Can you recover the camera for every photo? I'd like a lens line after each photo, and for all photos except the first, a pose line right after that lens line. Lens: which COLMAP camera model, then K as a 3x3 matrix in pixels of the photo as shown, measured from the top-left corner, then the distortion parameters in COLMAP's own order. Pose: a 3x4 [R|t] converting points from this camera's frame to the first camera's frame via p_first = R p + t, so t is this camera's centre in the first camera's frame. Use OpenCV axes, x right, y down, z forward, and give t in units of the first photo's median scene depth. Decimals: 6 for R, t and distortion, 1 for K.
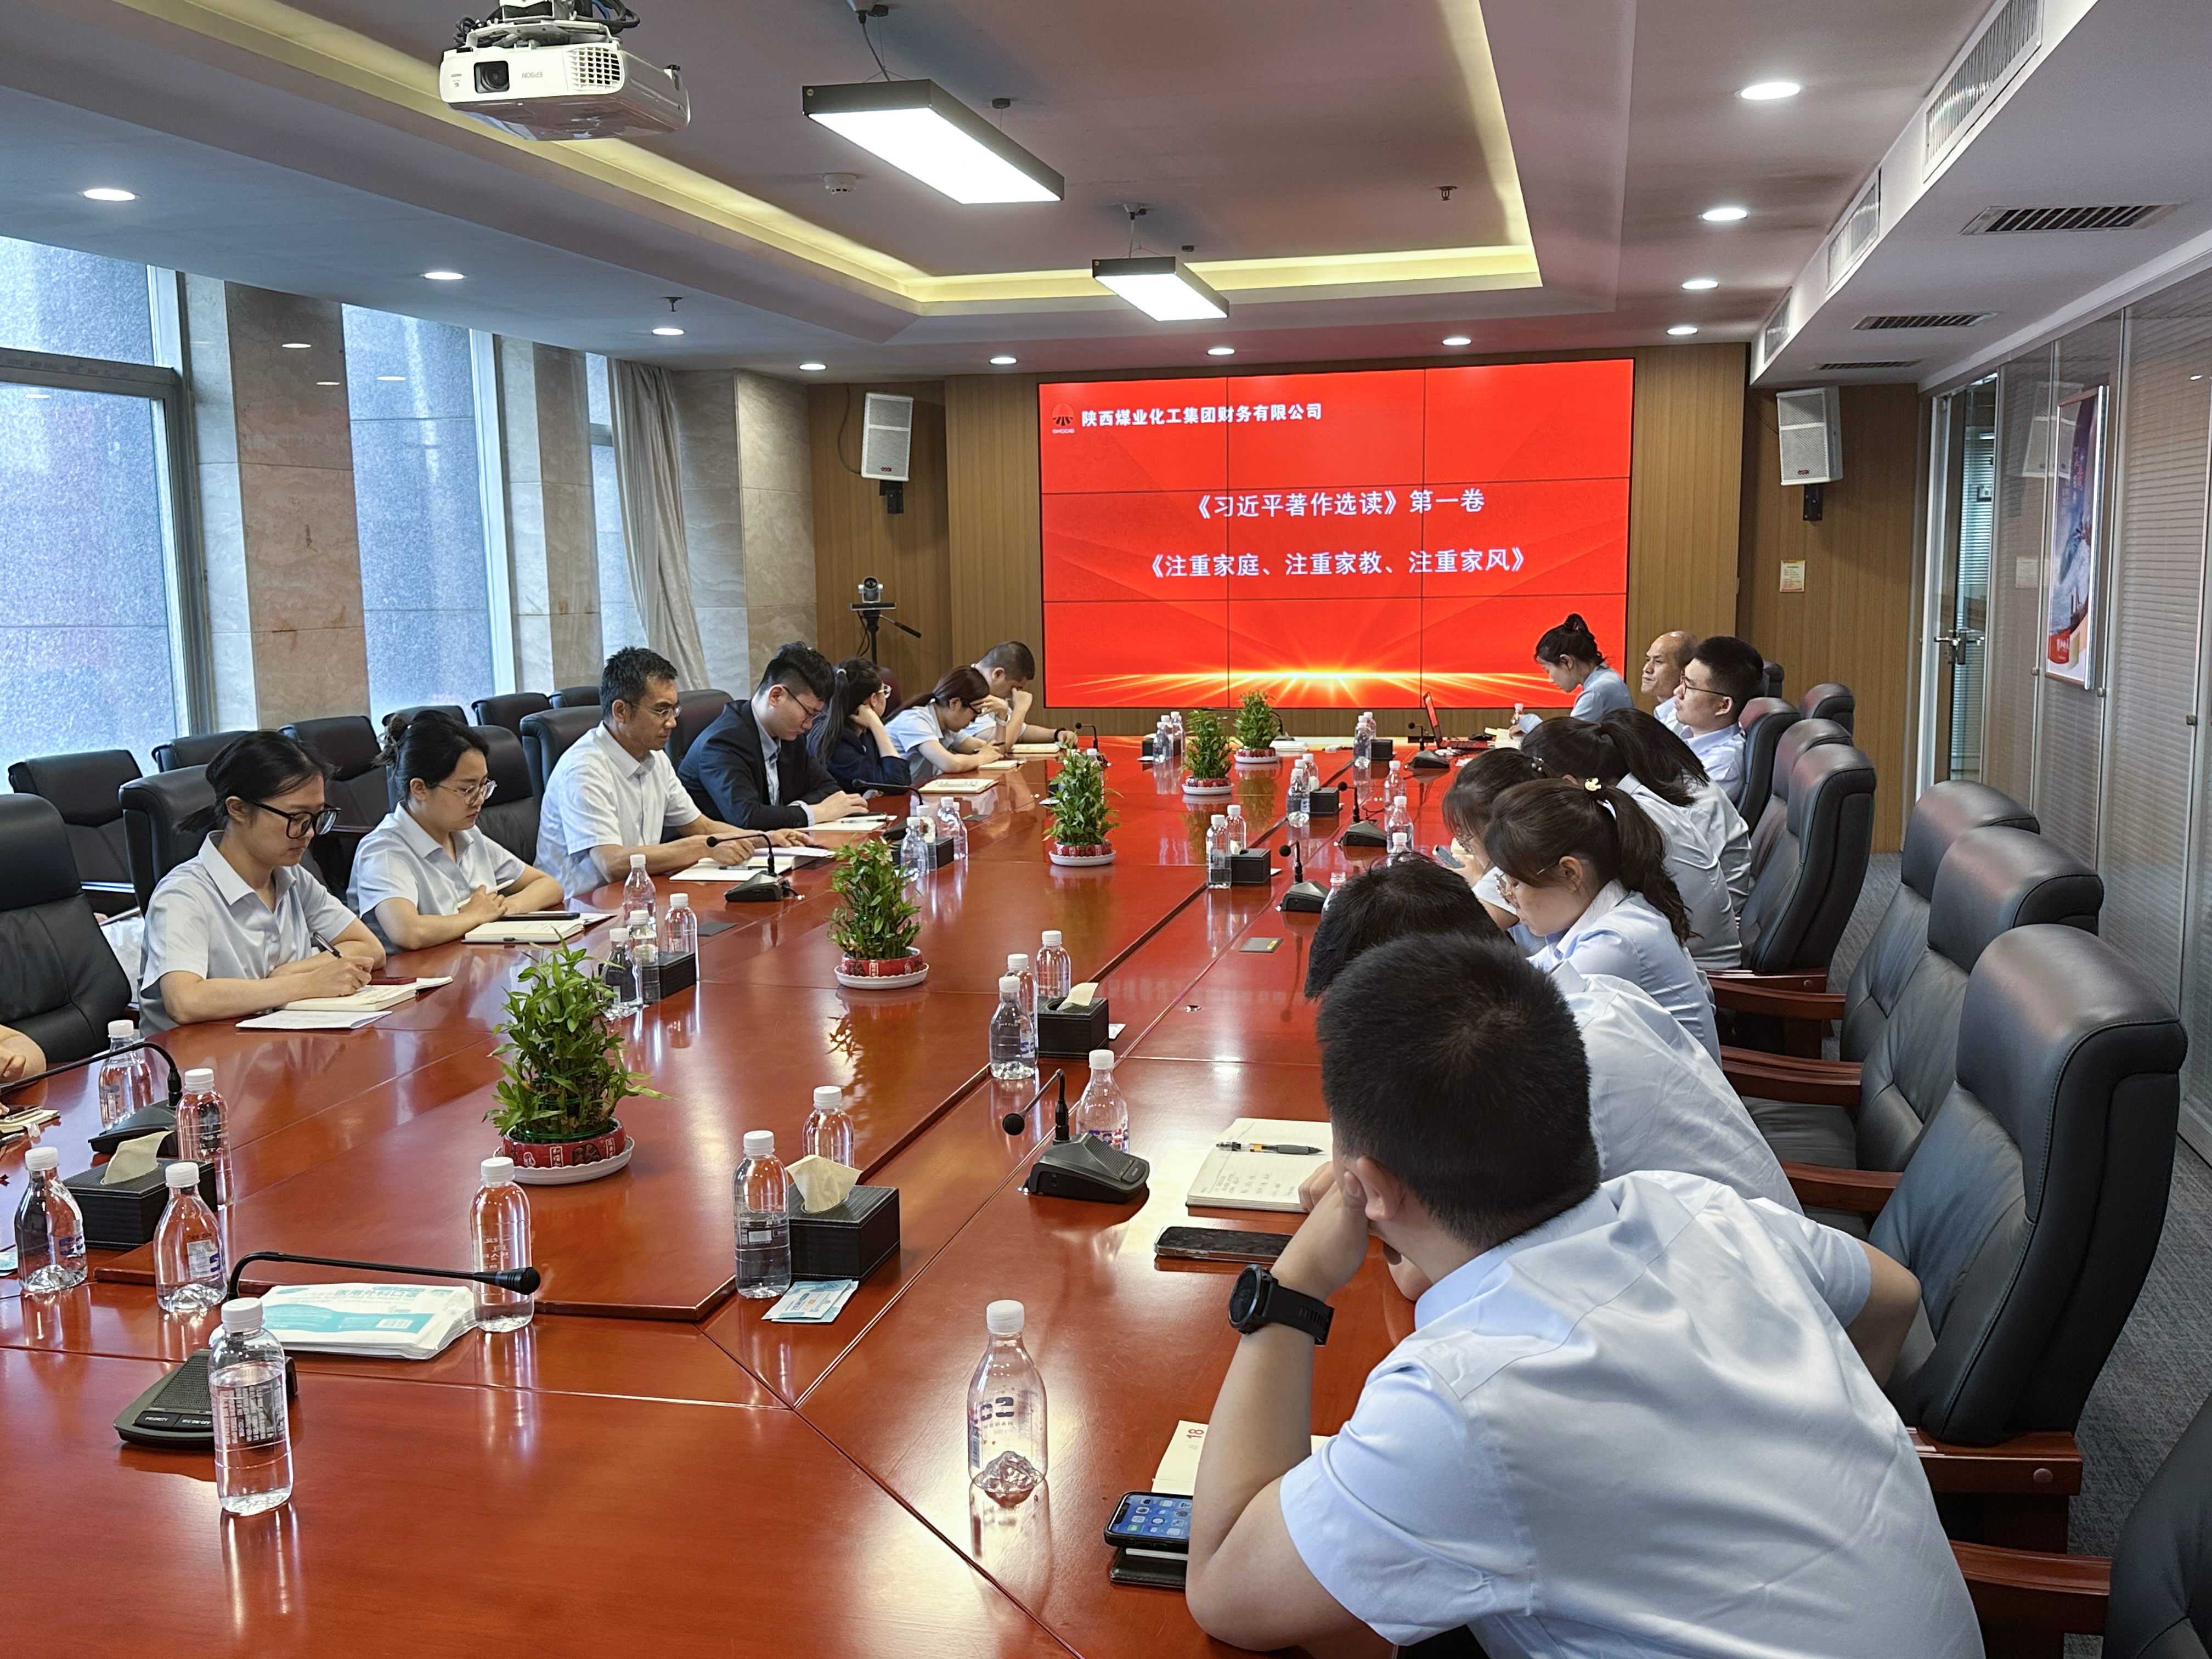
lens RADIAL K [[2061.4, 0, 1106.0], [0, 2061.4, 829.5], [0, 0, 1]] dist [0.205474, -0.447295]
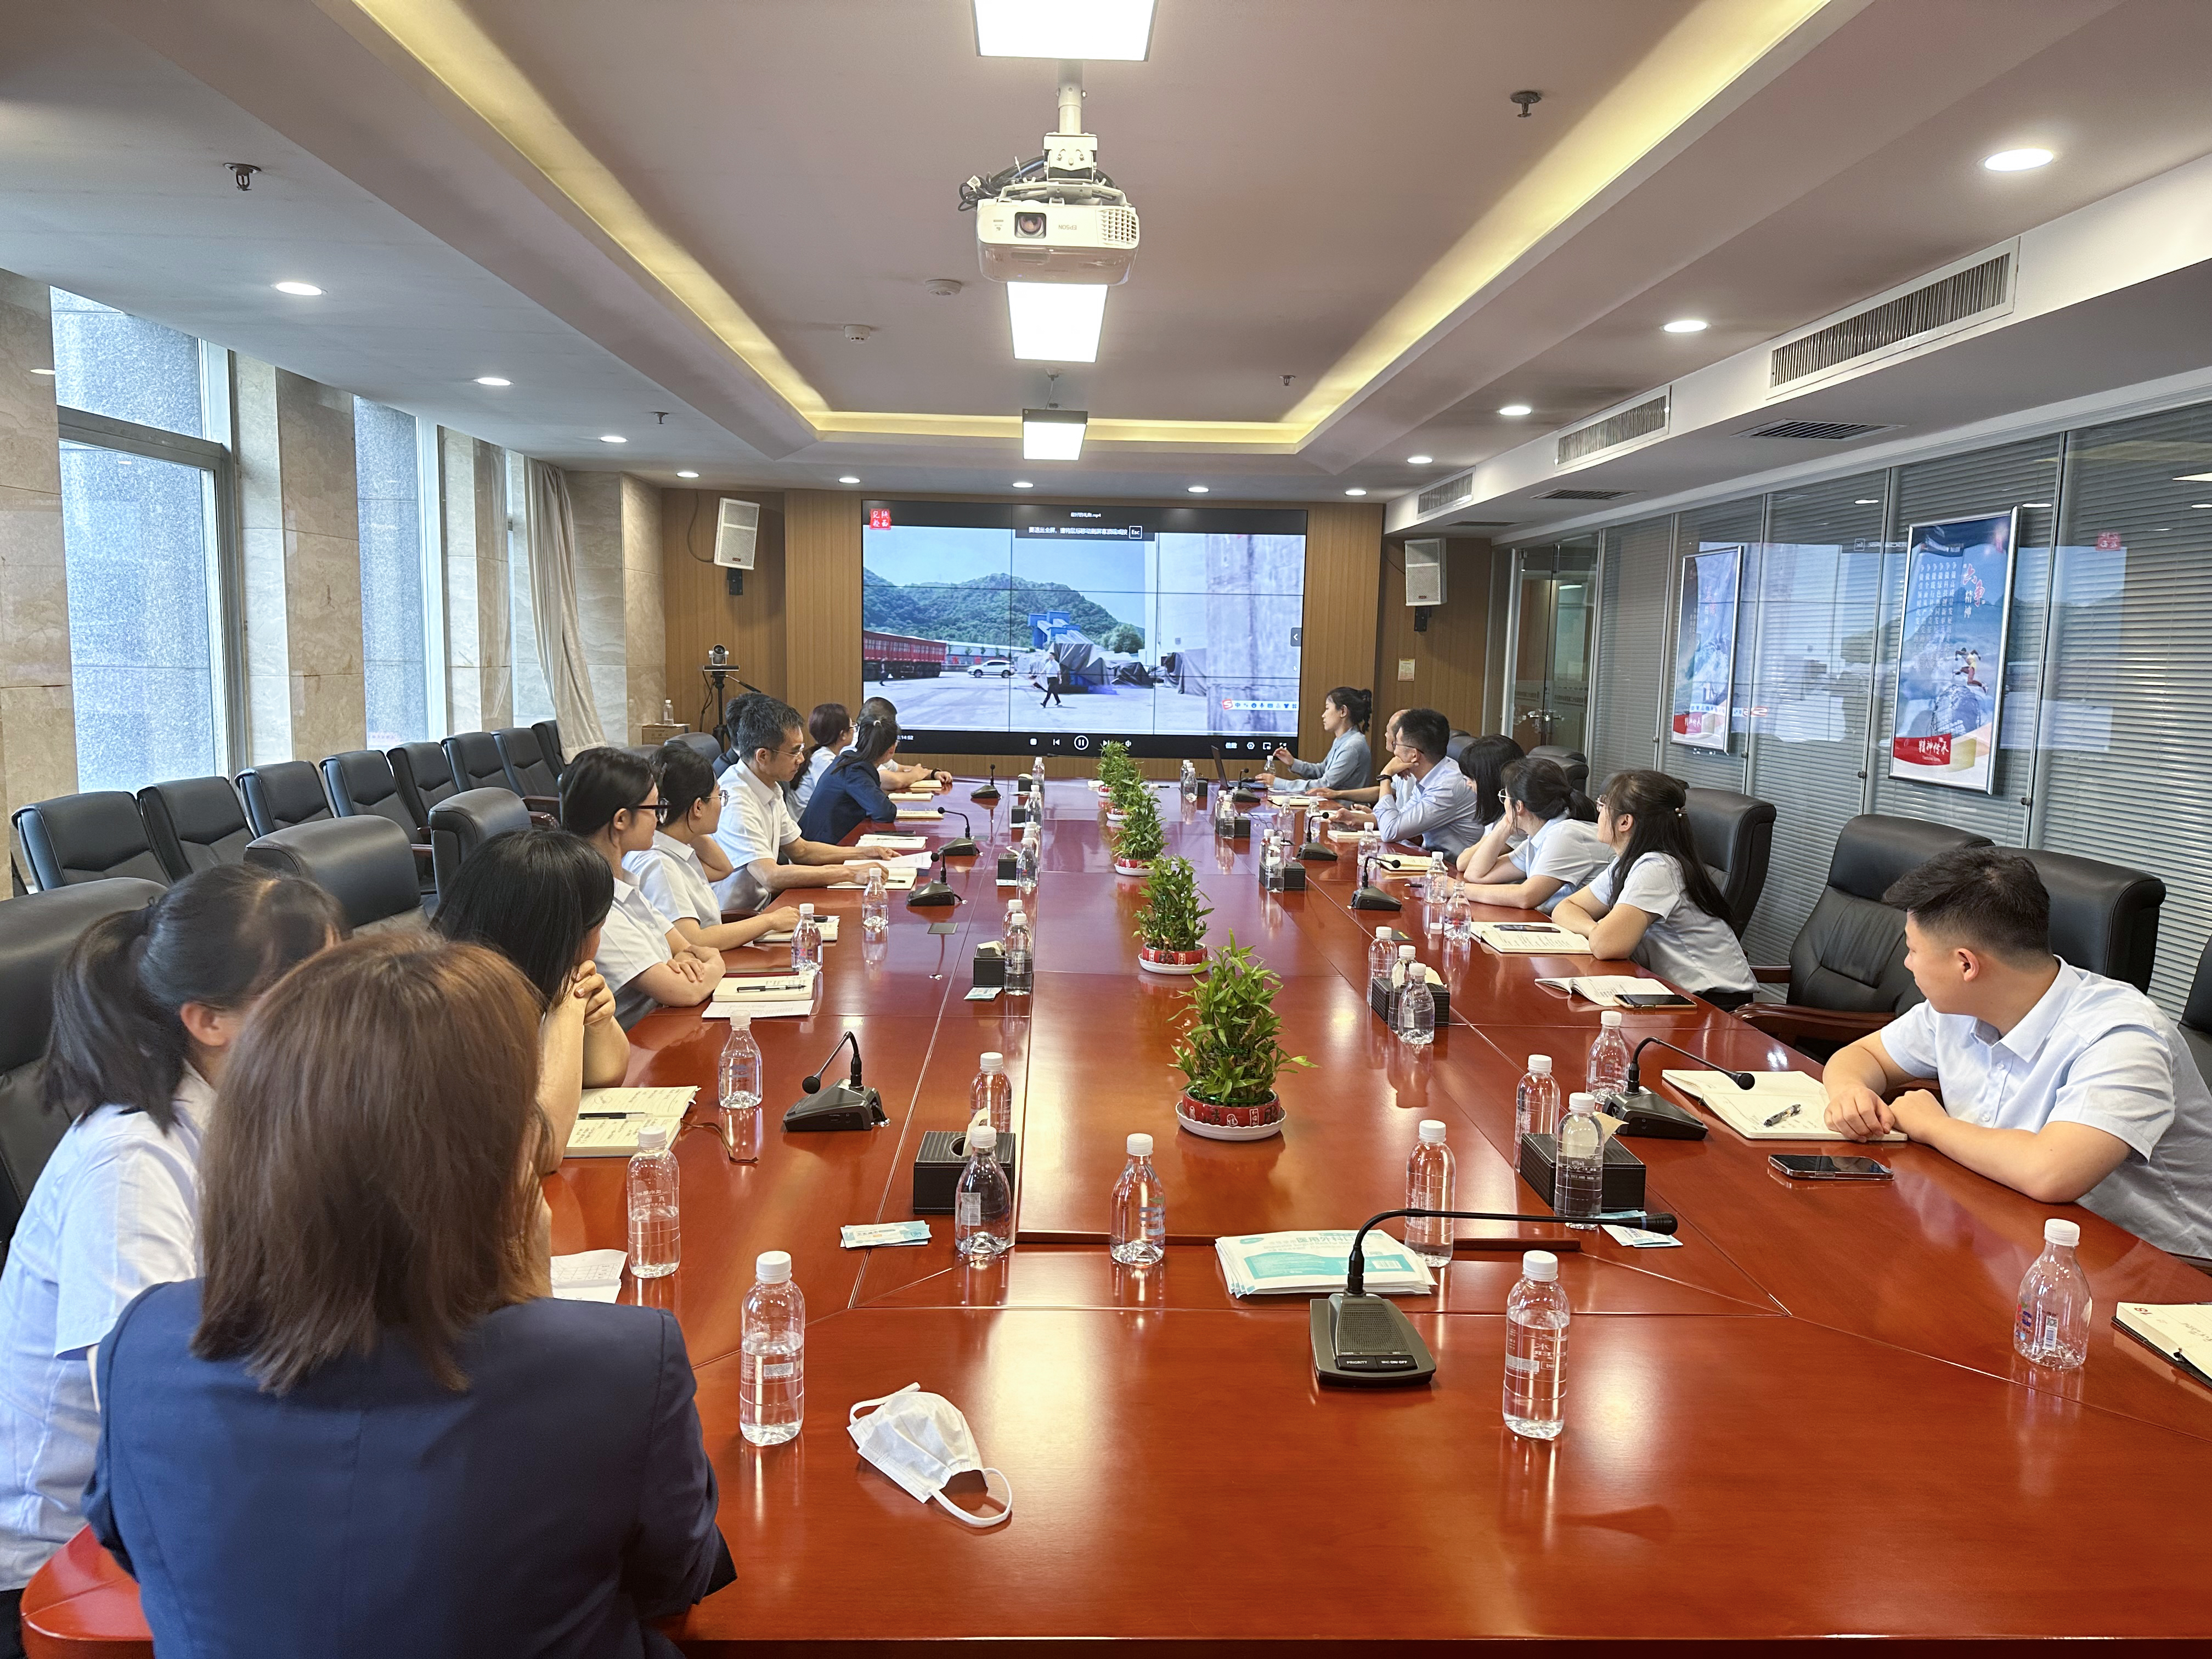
lens RADIAL K [[1545.2, 0, 1098.5], [0, 1545.2, 836.9], [0, 0, 1]] dist [0.109197, -0.166730]
pose [[0.964898, 0.002502, 0.262615, -0.177355], [-0.000831, 0.999979, -0.006472, -0.000173], [-0.262625, 0.006027, 0.964879, 0.045888]]
